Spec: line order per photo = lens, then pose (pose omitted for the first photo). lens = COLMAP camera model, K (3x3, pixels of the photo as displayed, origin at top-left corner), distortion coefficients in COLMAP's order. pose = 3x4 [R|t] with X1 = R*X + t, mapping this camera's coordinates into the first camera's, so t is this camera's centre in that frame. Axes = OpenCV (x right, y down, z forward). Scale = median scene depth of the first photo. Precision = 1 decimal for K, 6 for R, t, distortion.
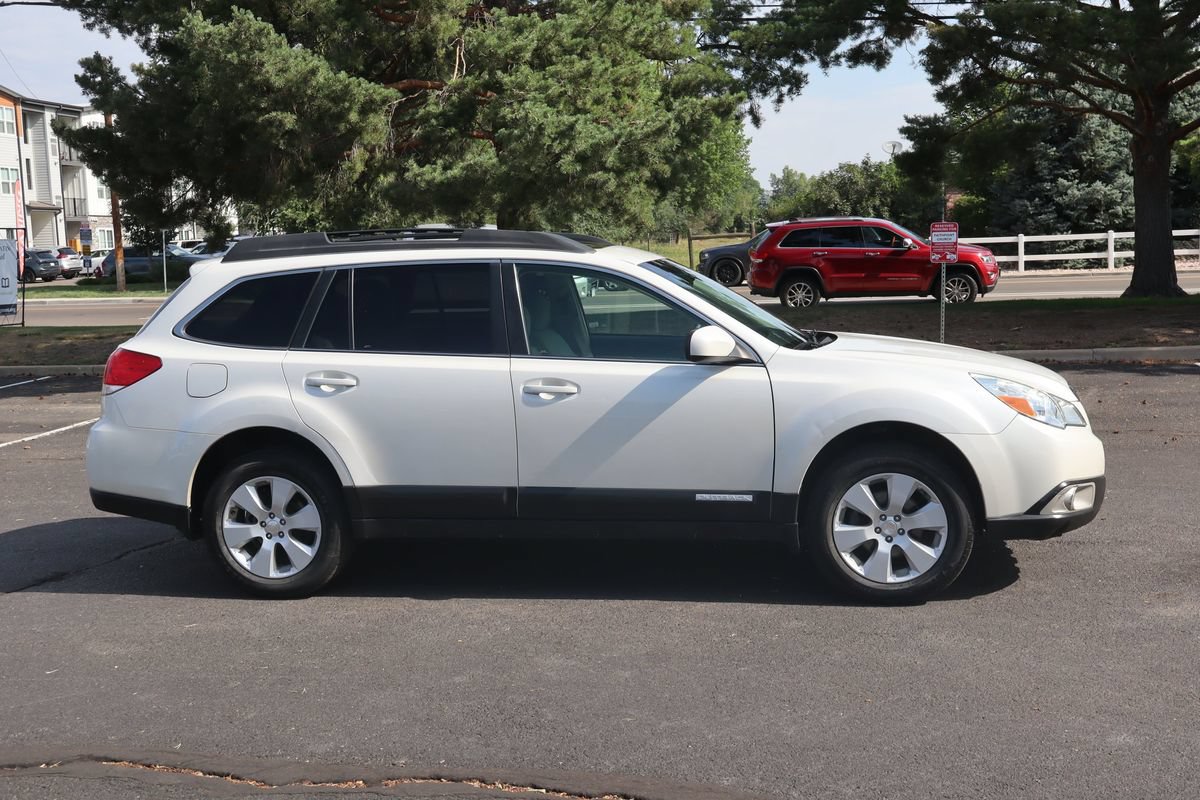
lens RADIAL K [[1330.0, 0, 599.0], [0, 1330.0, 402.9], [0, 0, 1]] dist [0.012931, 0.000000]
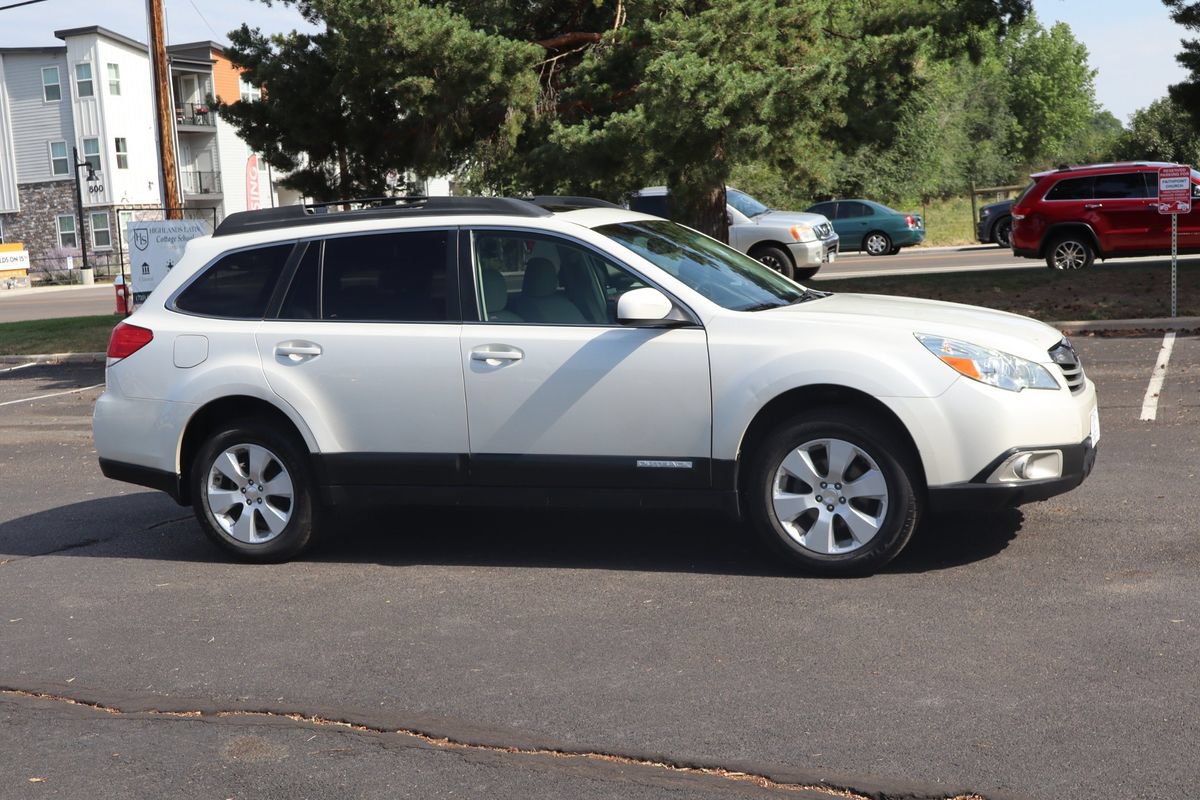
lens RADIAL K [[1532.9, 0, 604.9], [0, 1532.9, 397.7], [0, 0, 1]] dist [0.019499, 0.000000]
pose [[0.978074, -0.005556, -0.208186, 0.269895], [0.006516, 0.999971, 0.003924, 0.016726], [0.208158, -0.005194, 0.978081, -0.102321]]
